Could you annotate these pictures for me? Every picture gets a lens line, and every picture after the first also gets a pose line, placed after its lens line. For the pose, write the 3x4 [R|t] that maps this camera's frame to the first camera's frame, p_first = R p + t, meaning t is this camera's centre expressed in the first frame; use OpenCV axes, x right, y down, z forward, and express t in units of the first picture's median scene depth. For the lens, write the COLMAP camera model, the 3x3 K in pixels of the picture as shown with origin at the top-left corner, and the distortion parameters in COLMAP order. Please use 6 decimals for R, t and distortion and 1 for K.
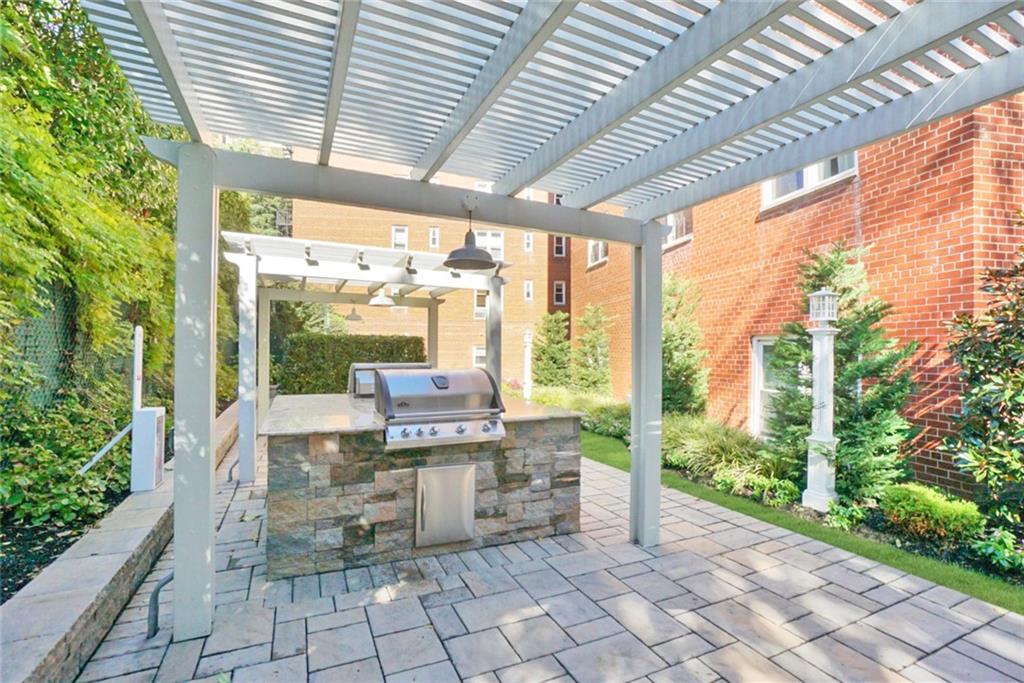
lens RADIAL K [[446.0, 0, 511.2], [0, 446.0, 350.2], [0, 0, 1]] dist [-0.000500, 0.000092]
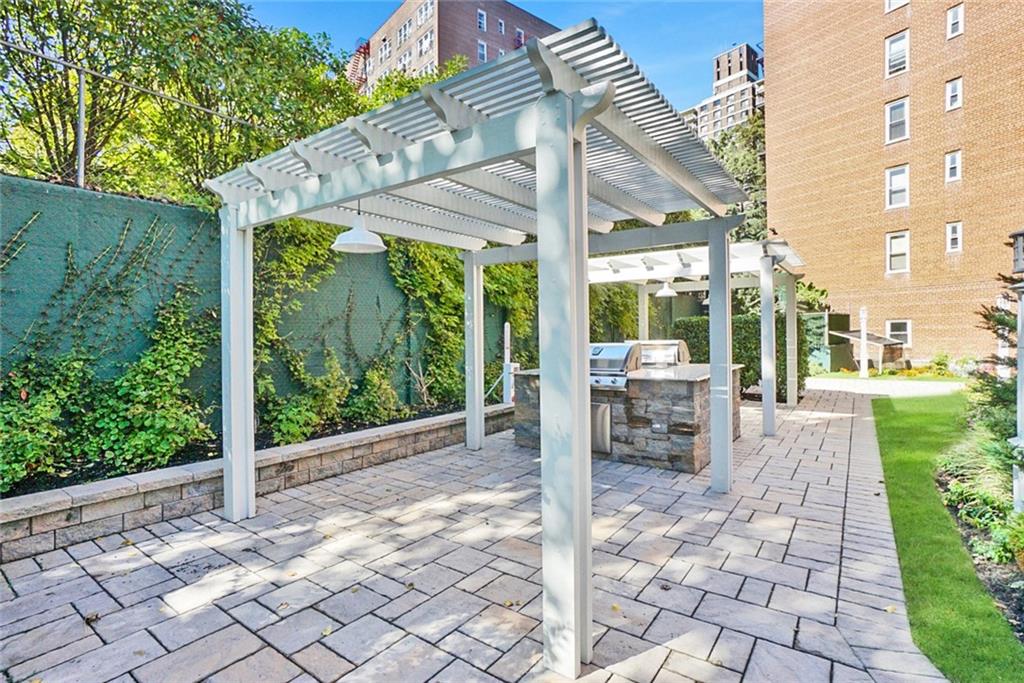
lens RADIAL K [[486.4, 0, 512.6], [0, 486.4, 339.5], [0, 0, 1]] dist [0.002911, 0.000288]
pose [[0.473299, -0.017668, -0.880725, 1.178818], [0.034287, 0.999411, -0.001624, 0.024245], [0.880234, -0.029429, 0.473626, -0.068390]]
